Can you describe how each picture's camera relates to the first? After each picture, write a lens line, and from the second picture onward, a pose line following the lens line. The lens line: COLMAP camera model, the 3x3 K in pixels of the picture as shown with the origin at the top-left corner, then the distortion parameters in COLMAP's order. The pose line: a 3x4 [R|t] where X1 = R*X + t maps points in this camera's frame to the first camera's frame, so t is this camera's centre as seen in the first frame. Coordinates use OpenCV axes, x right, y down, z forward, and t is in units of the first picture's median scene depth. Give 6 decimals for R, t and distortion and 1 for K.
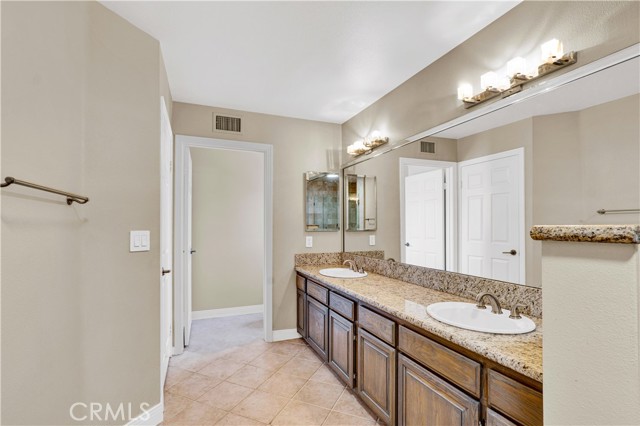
lens RADIAL K [[306.8, 0, 320.0], [0, 306.8, 213.0], [0, 0, 1]] dist [-0.014574, -0.000003]
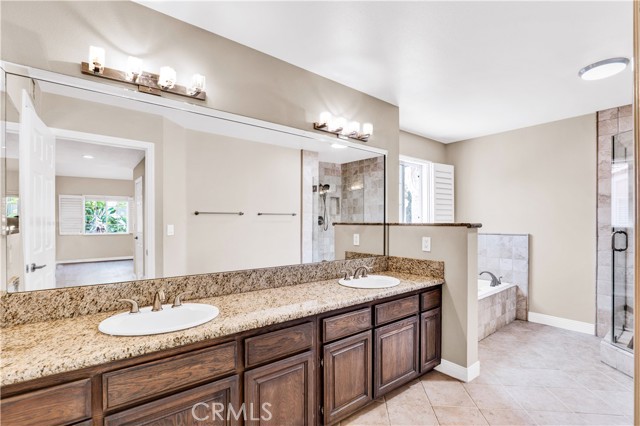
lens RADIAL K [[299.1, 0, 318.3], [0, 299.1, 216.7], [0, 0, 1]] dist [-0.026625, 0.000277]
pose [[-0.288252, 0.023993, 0.957254, -0.634204], [-0.036610, 0.998679, -0.036056, 0.055563], [-0.956854, -0.045439, -0.286993, 1.246194]]
